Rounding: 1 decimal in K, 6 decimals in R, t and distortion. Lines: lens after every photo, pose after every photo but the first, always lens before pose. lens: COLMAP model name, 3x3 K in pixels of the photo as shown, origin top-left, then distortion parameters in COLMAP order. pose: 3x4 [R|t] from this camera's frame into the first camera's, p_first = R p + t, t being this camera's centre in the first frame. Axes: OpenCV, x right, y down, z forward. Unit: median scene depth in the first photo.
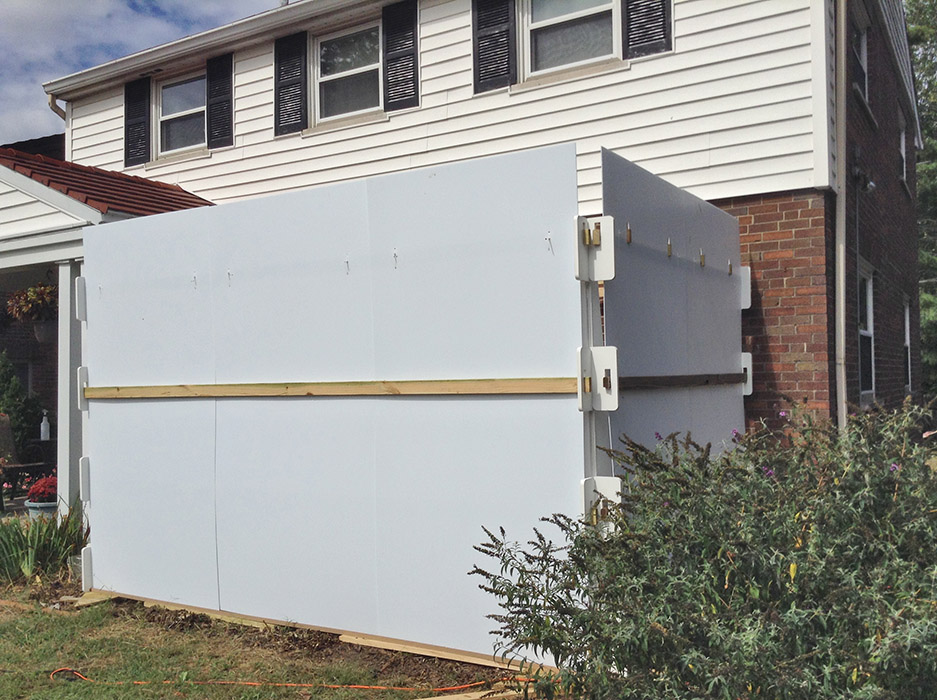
lens RADIAL K [[875.7, 0, 468.0], [0, 875.7, 348.8], [0, 0, 1]] dist [0.005802, 0.000000]
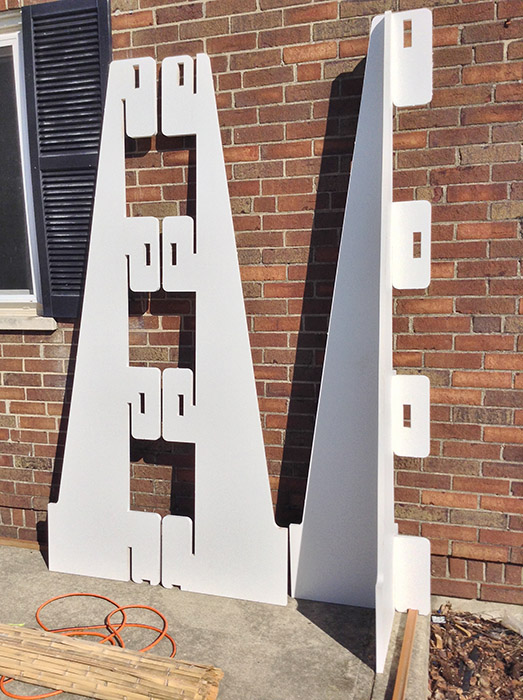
lens RADIAL K [[654.2, 0, 261.7], [0, 654.2, 355.5], [0, 0, 1]] dist [0.005802, 0.000000]
pose [[0.970704, -0.046139, 0.235806, 0.097865], [0.002290, 0.983123, 0.182932, 0.015398], [-0.240267, -0.177033, 0.954427, 0.460598]]
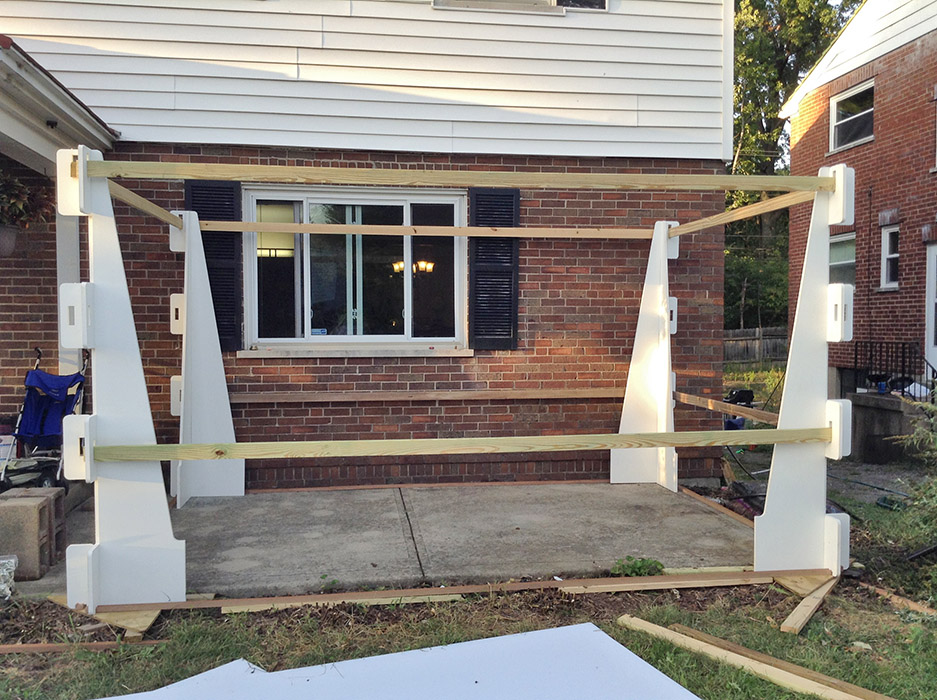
lens RADIAL K [[875.7, 0, 467.6], [0, 875.7, 349.6], [0, 0, 1]] dist [0.005802, 0.000000]
pose [[0.771566, -0.009612, 0.636077, -0.426400], [-0.032291, 0.998005, 0.054250, 0.013526], [-0.635329, -0.062397, 0.769716, 0.197621]]
